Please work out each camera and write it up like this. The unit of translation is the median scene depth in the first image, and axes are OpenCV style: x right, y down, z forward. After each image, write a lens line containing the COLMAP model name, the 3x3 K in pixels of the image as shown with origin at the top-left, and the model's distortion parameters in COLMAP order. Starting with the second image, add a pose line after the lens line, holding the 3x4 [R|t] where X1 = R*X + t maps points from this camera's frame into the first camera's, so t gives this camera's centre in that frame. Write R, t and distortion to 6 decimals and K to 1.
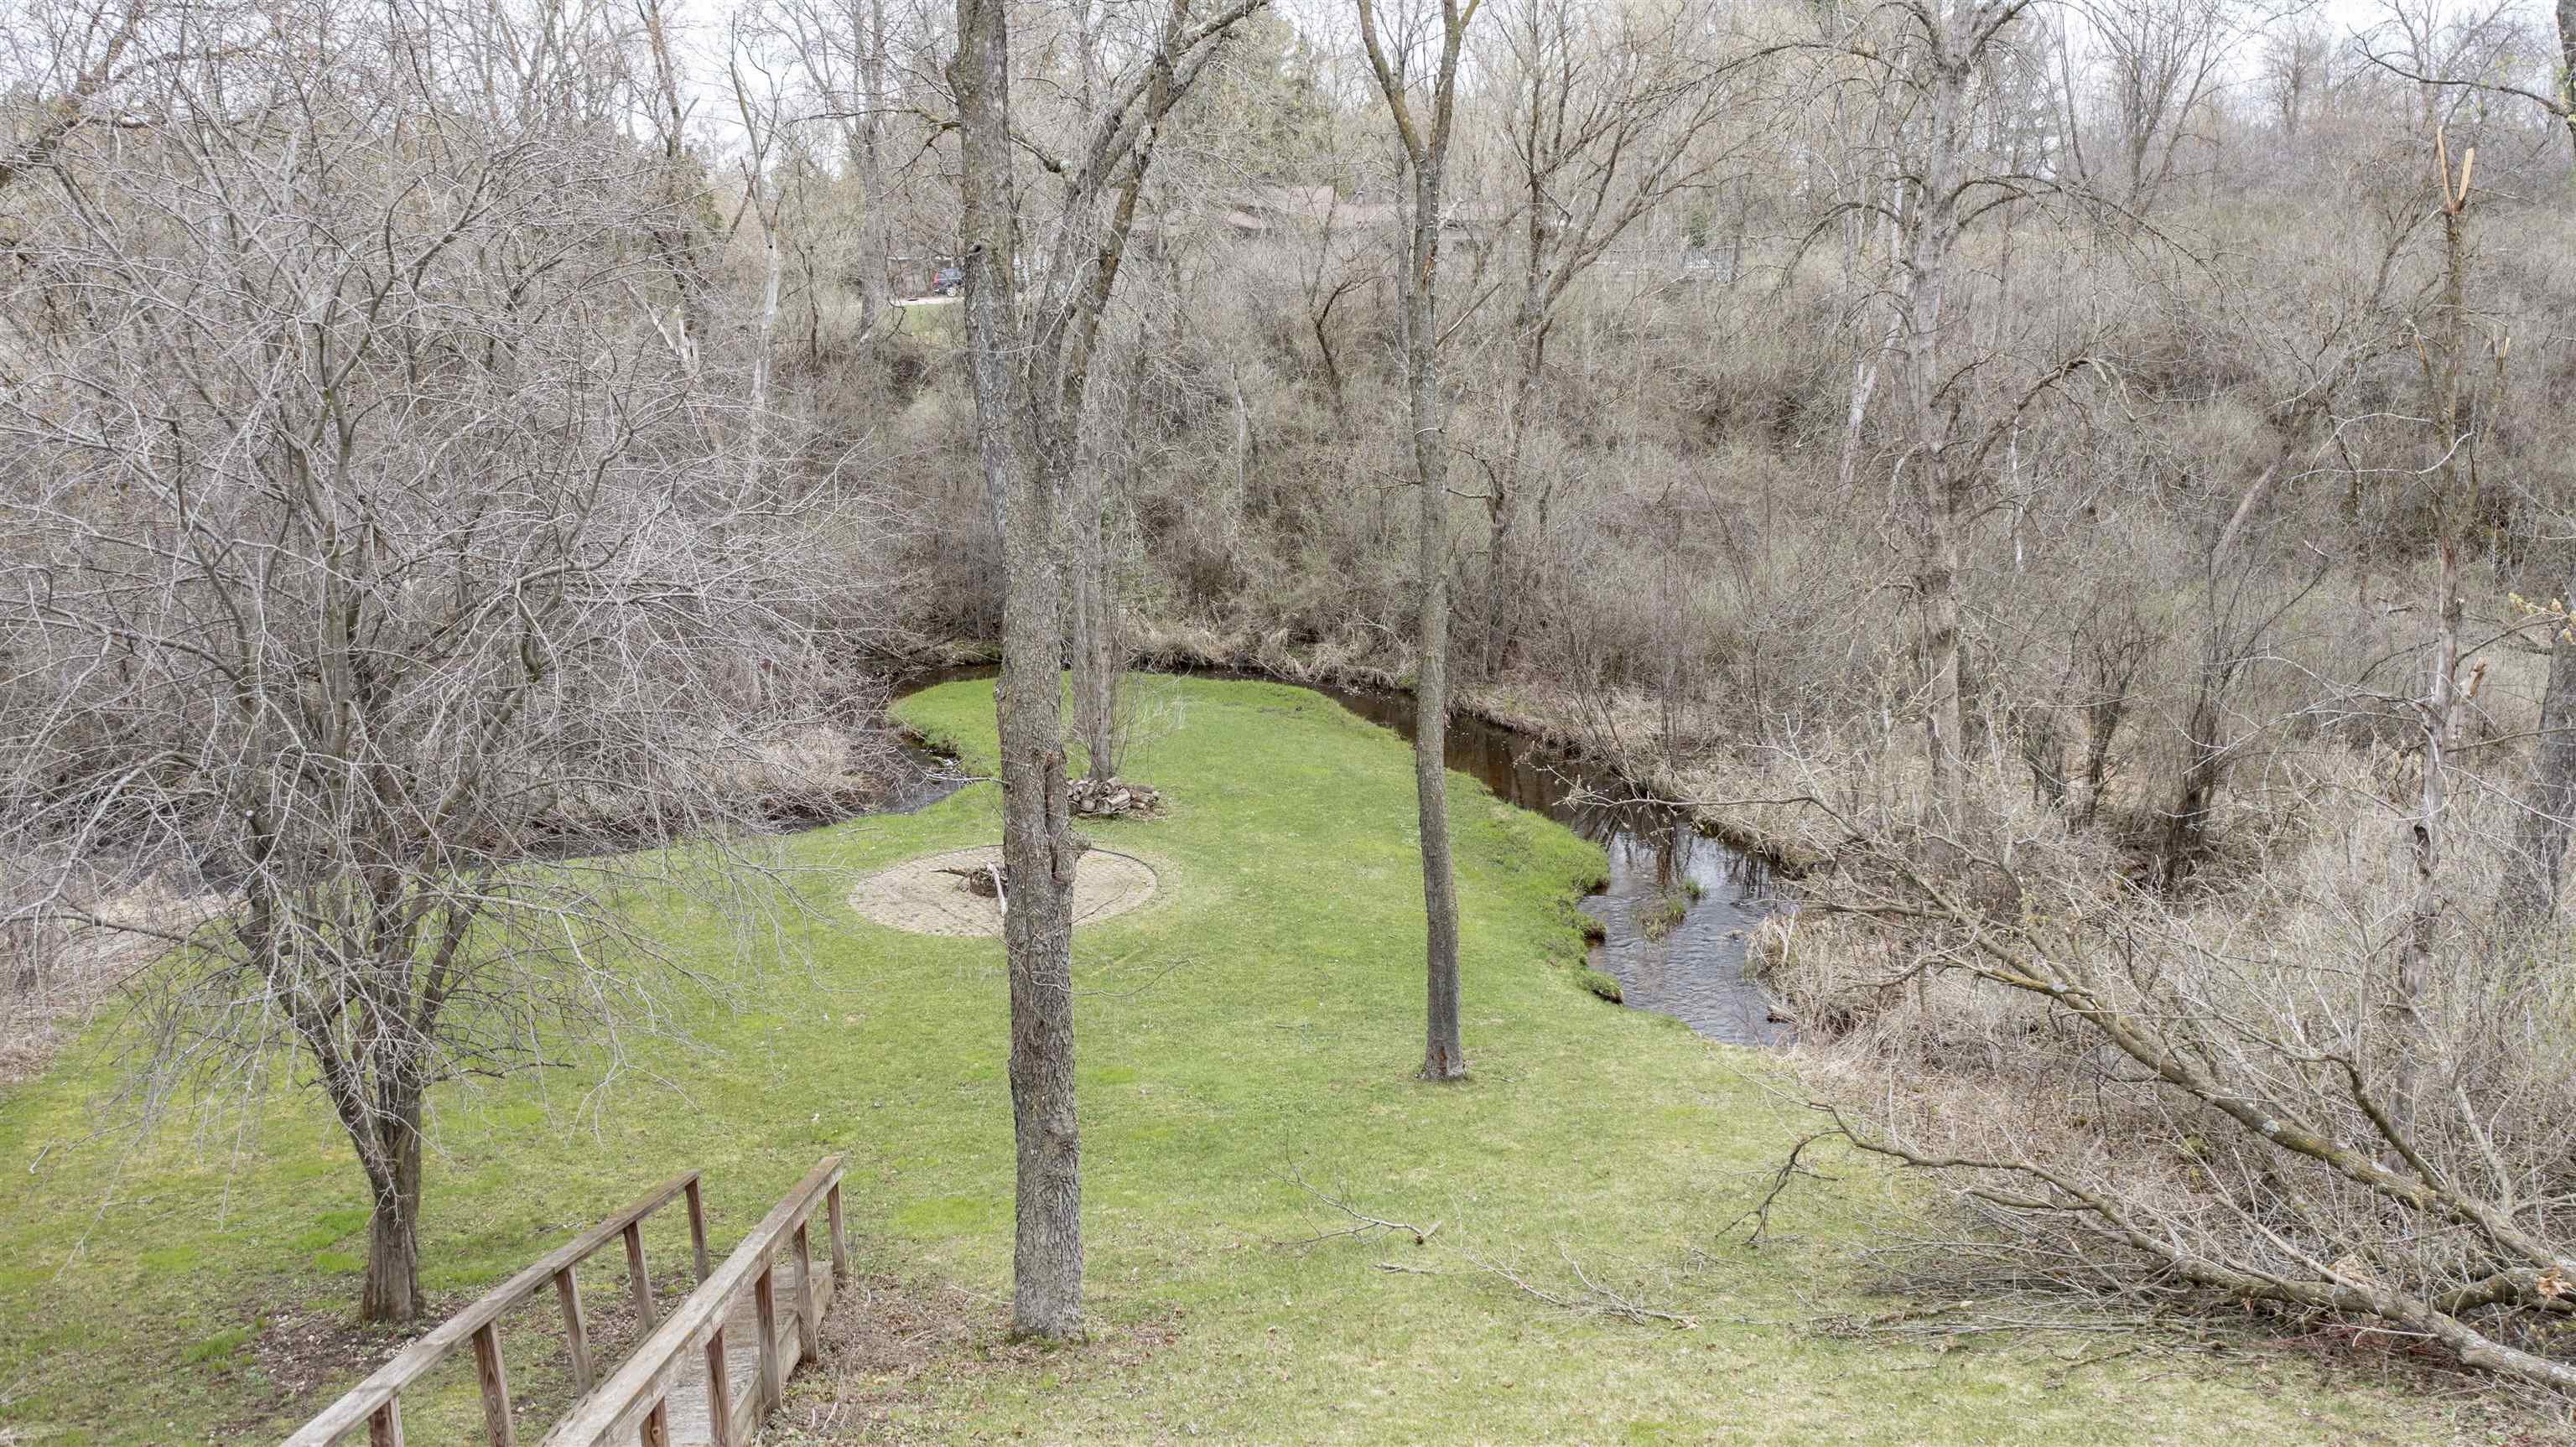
lens RADIAL K [[2061.2, 0, 1288.0], [0, 2061.2, 723.5], [0, 0, 1]] dist [-0.015485, 0.016287]
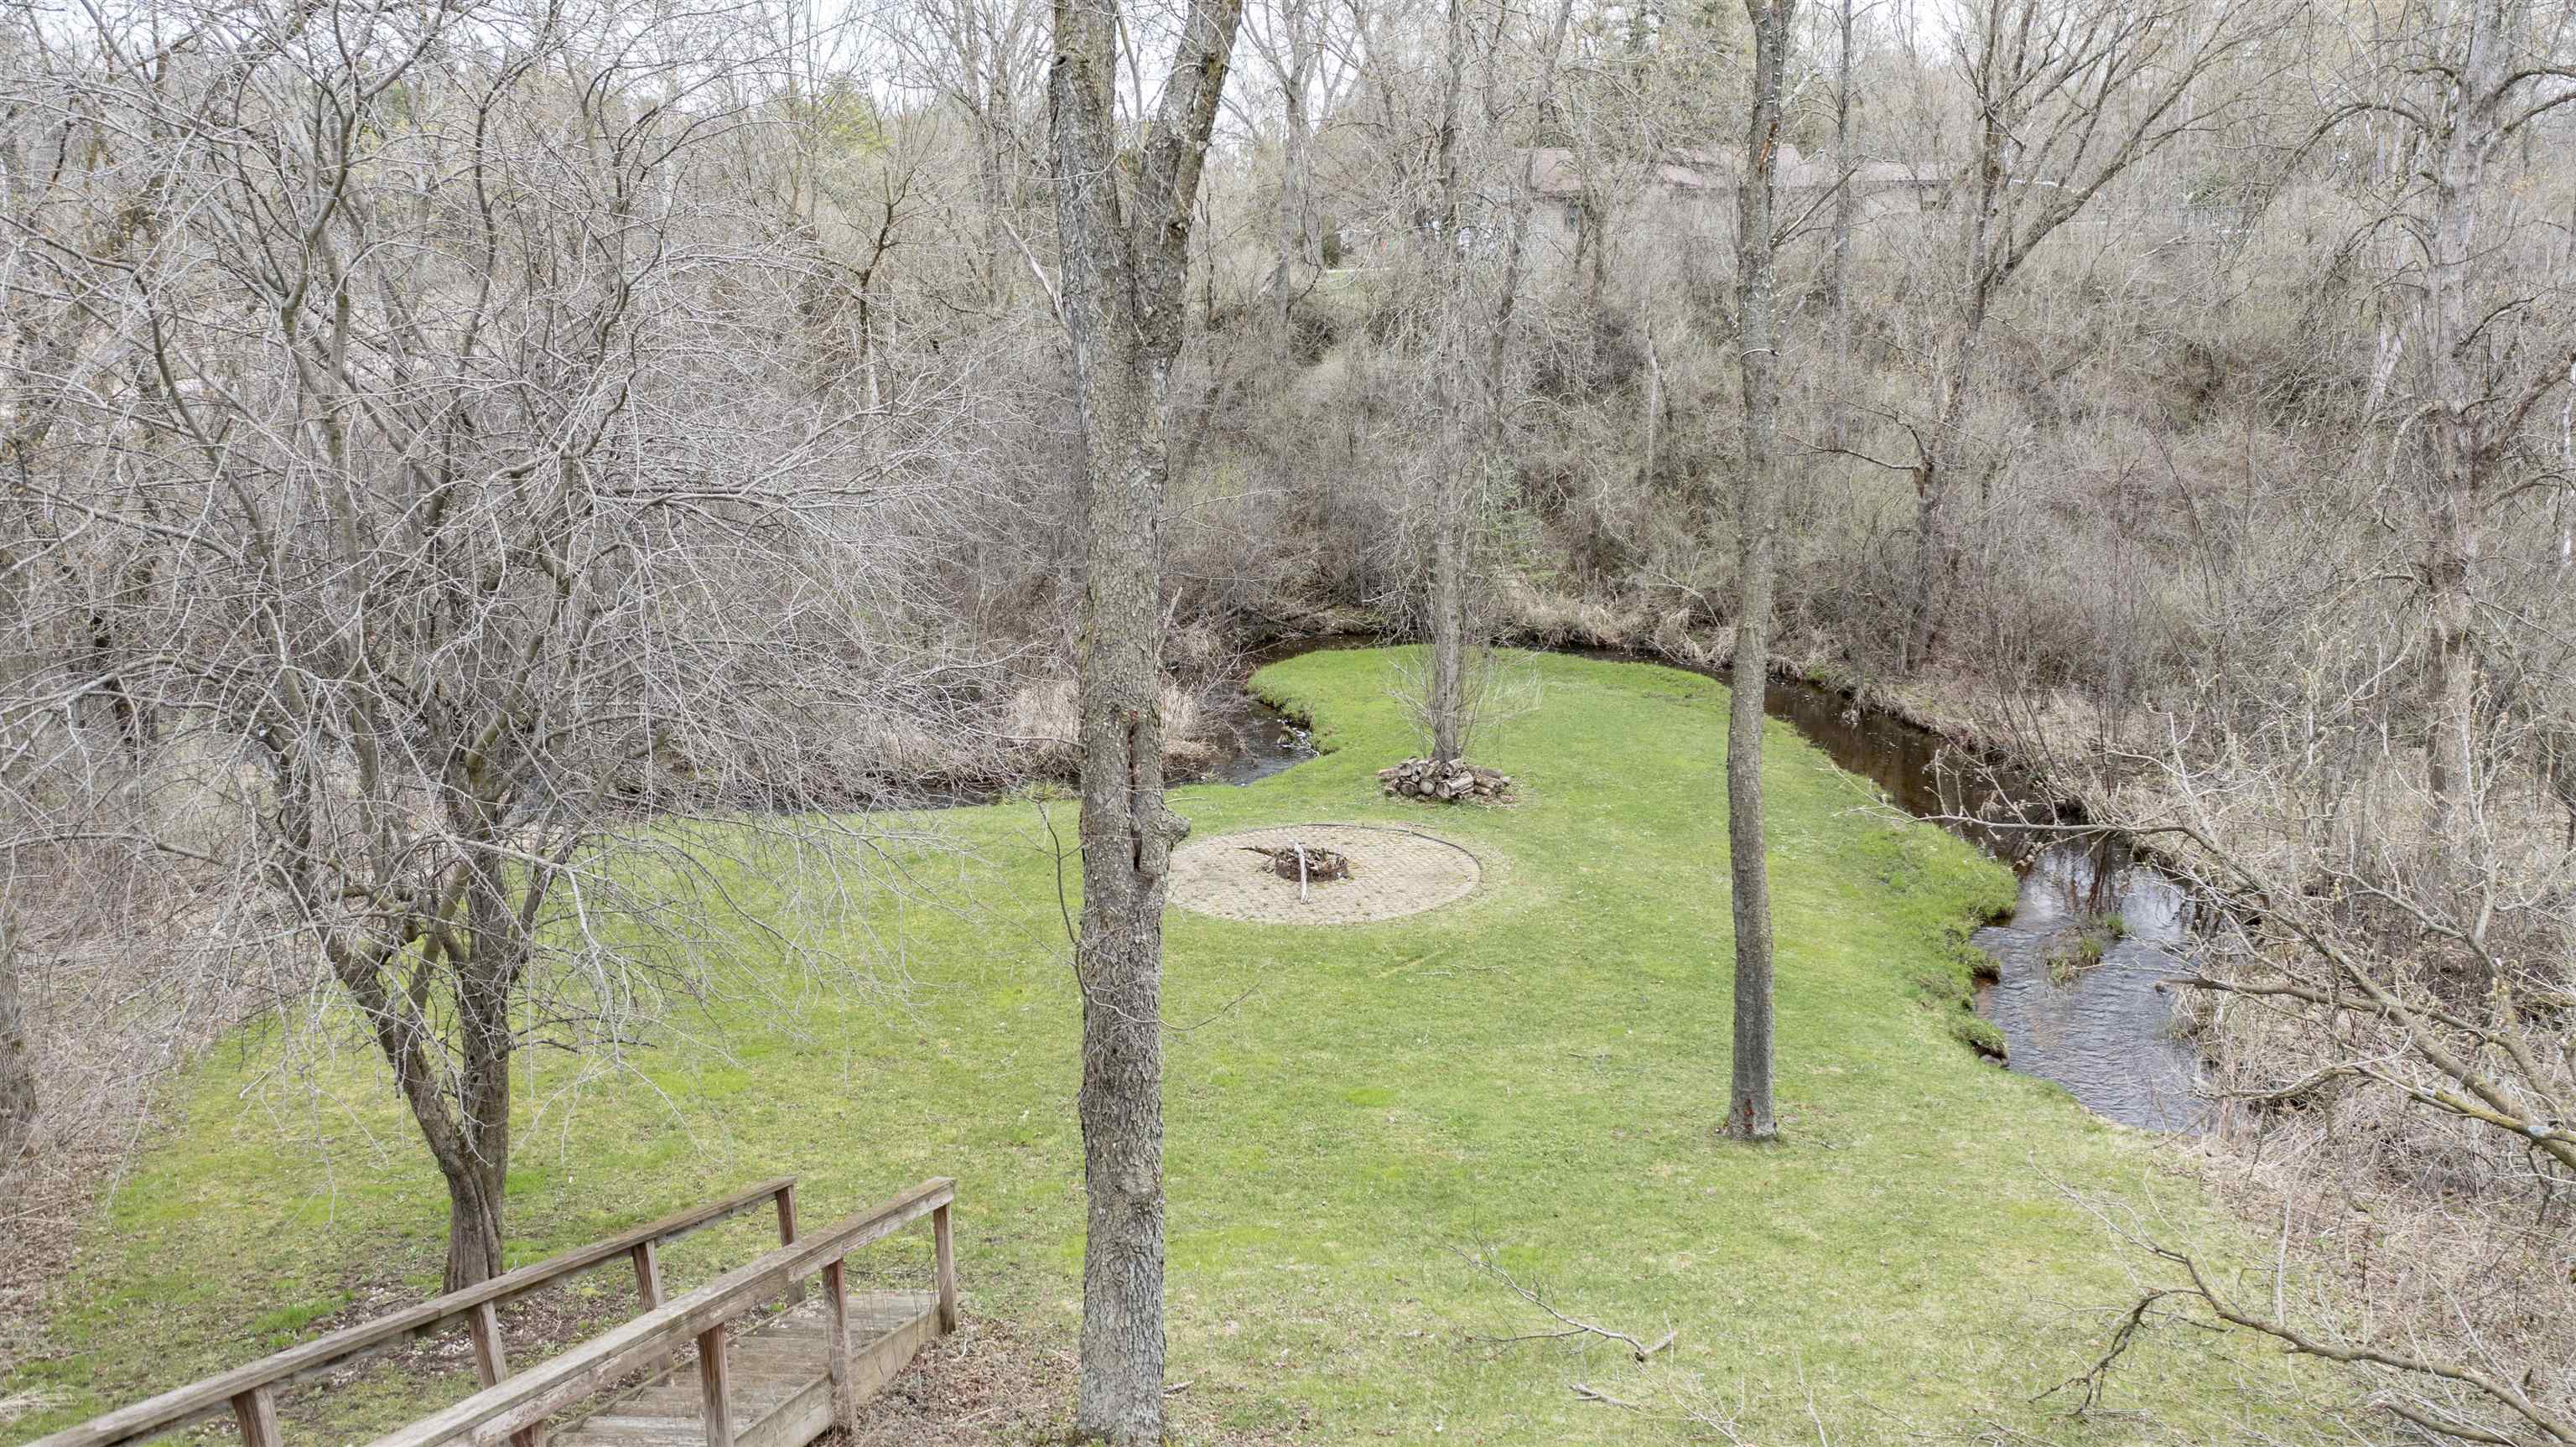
lens RADIAL K [[2061.2, 0, 1288.0], [0, 2061.2, 723.5], [0, 0, 1]] dist [-0.015485, 0.016287]
pose [[0.974097, 0.052110, -0.220044, 0.050463], [-0.050425, 0.998640, 0.013269, 0.002708], [0.220436, -0.001830, 0.975400, 0.108791]]
